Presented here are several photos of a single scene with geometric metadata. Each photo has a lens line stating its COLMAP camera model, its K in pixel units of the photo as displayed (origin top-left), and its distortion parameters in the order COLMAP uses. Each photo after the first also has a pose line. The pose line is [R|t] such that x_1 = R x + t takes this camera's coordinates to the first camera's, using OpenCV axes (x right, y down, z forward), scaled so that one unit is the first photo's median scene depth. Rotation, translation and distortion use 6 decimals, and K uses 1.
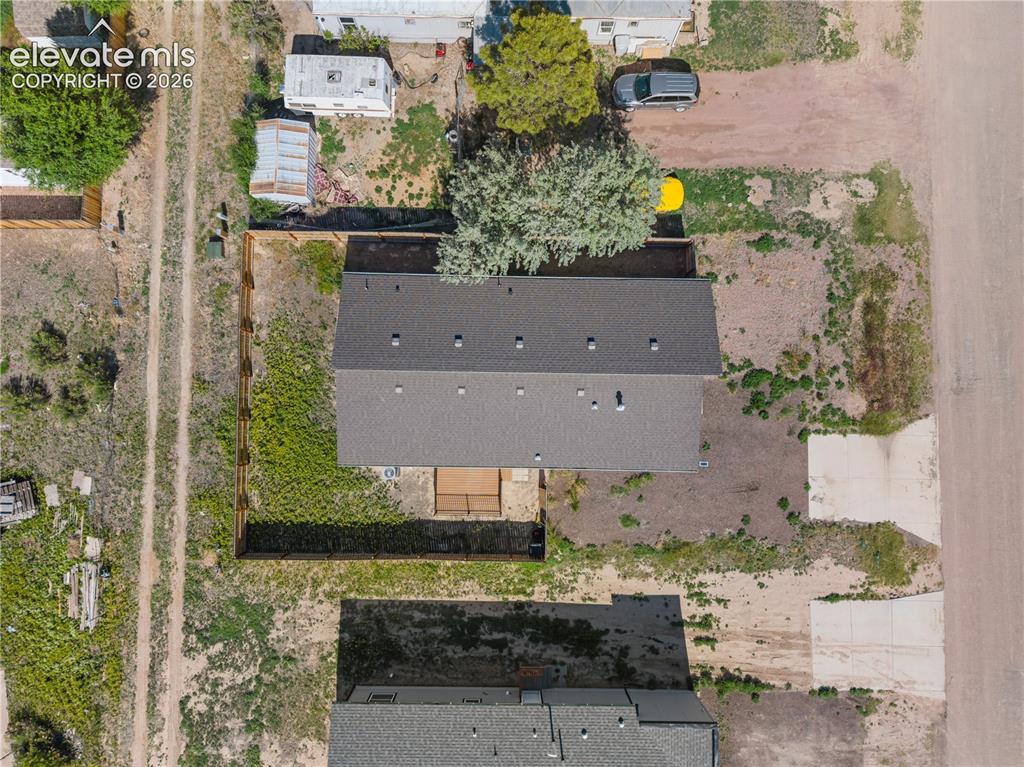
lens RADIAL K [[703.1, 0, 507.6], [0, 703.1, 365.3], [0, 0, 1]] dist [0.018032, -0.023532]
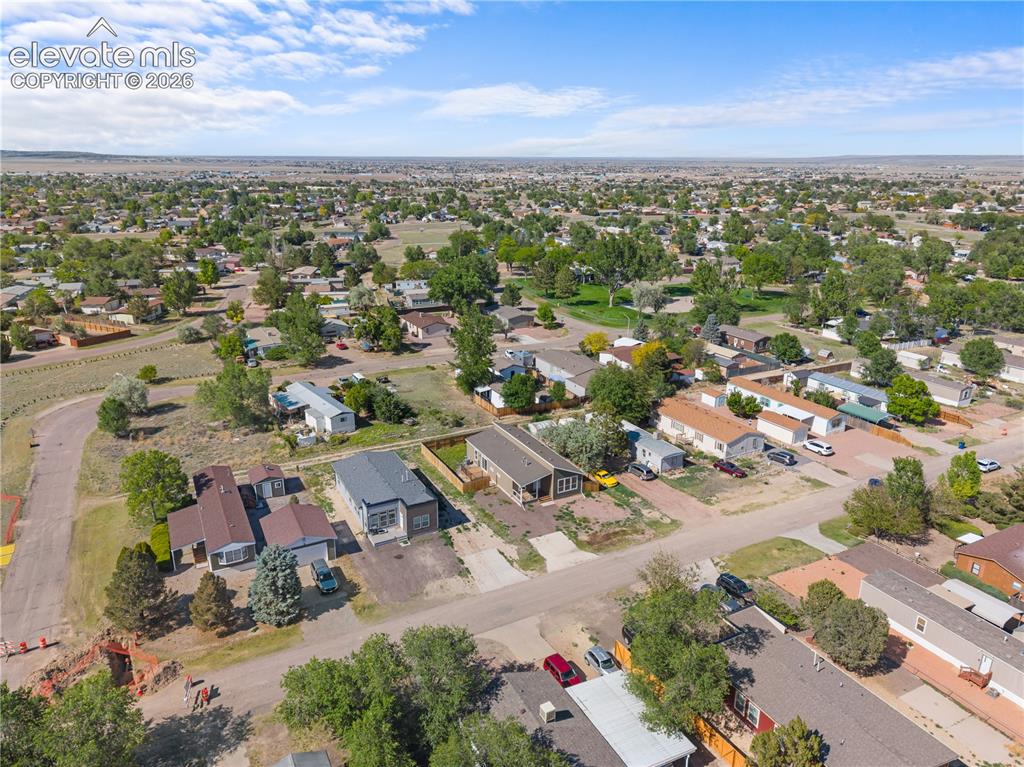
lens RADIAL K [[703.1, 0, 513.4], [0, 703.1, 378.4], [0, 0, 1]] dist [0.018032, -0.023532]
pose [[0.480683, 0.248407, -0.840975, 2.127839], [-0.875540, 0.189241, -0.444541, 1.139016], [0.048720, 0.949990, 0.308455, -0.164407]]
